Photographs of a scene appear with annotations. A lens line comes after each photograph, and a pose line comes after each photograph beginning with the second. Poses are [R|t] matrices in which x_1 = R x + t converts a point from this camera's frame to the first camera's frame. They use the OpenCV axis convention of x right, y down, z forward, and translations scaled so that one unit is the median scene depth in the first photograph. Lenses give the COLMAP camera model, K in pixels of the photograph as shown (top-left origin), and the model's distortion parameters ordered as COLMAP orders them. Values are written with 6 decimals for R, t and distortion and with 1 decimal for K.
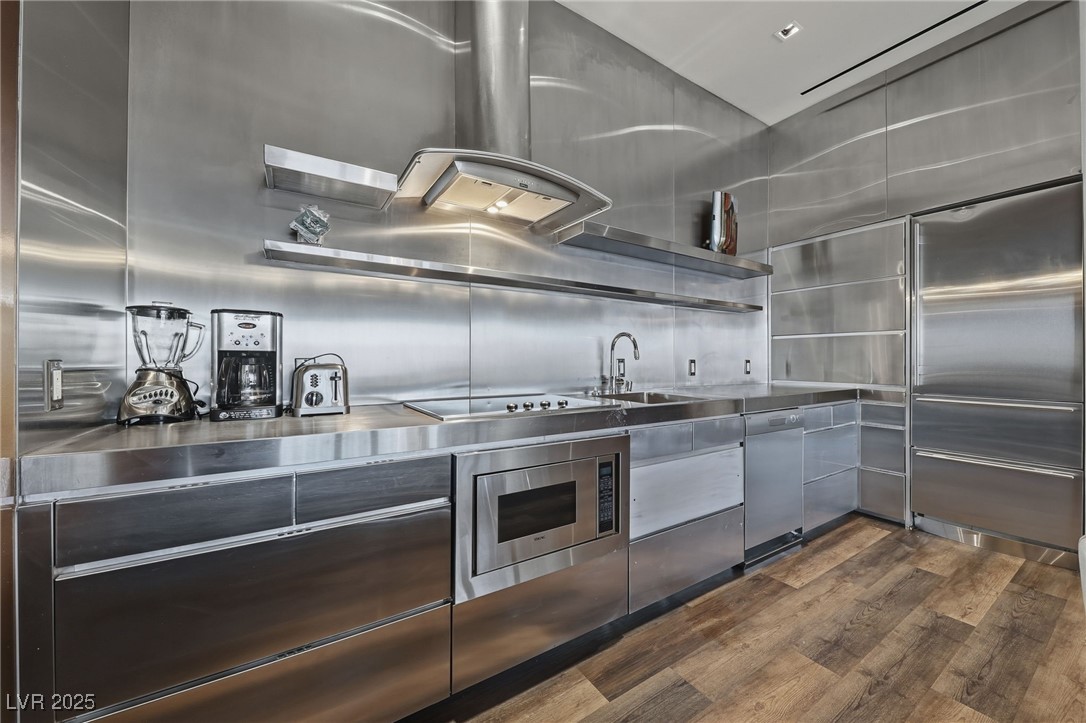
lens RADIAL K [[397.2, 0, 536.7], [0, 397.2, 365.3], [0, 0, 1]] dist [0.003527, -0.000422]
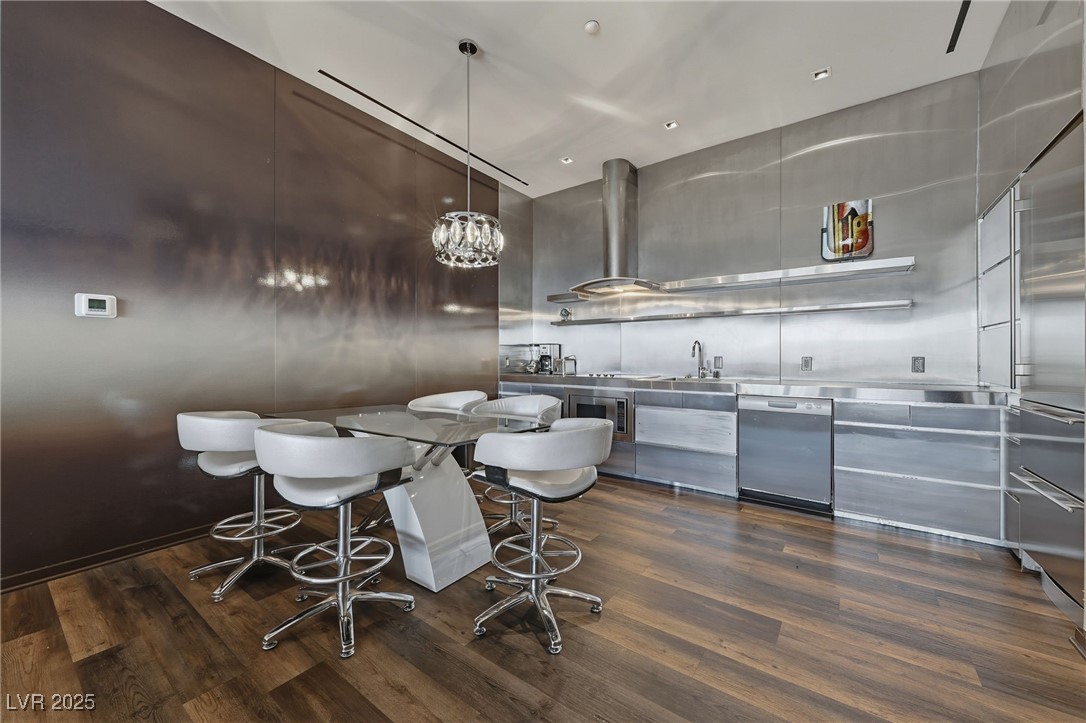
lens RADIAL K [[409.3, 0, 538.8], [0, 409.3, 359.8], [0, 0, 1]] dist [0.001158, -0.000155]
pose [[0.360503, 0.003926, -0.932750, 2.480726], [-0.010037, 0.999950, 0.000330, 0.002177], [0.932704, 0.009243, 0.360524, -0.358225]]
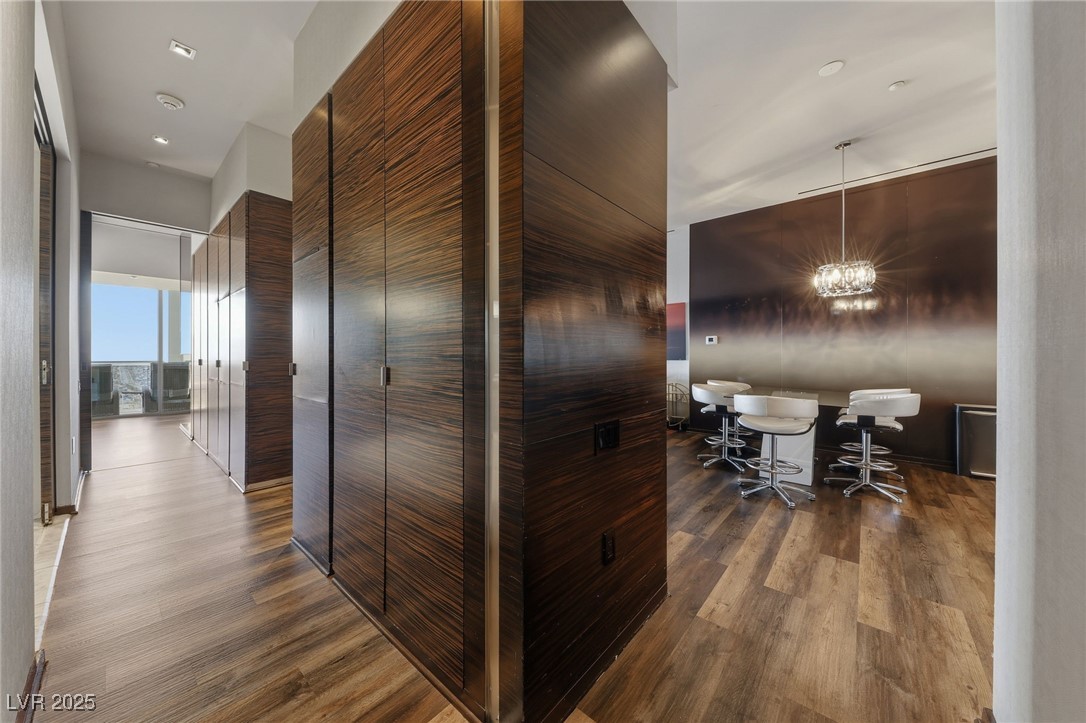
lens RADIAL K [[376.8, 0, 548.2], [0, 376.8, 359.8], [0, 0, 1]] dist [0.001750, -0.001768]
pose [[-0.957385, -0.007429, -0.288720, 3.187750], [-0.011154, 0.999874, 0.011259, -0.005968], [0.288601, 0.014000, -0.957347, 1.879609]]
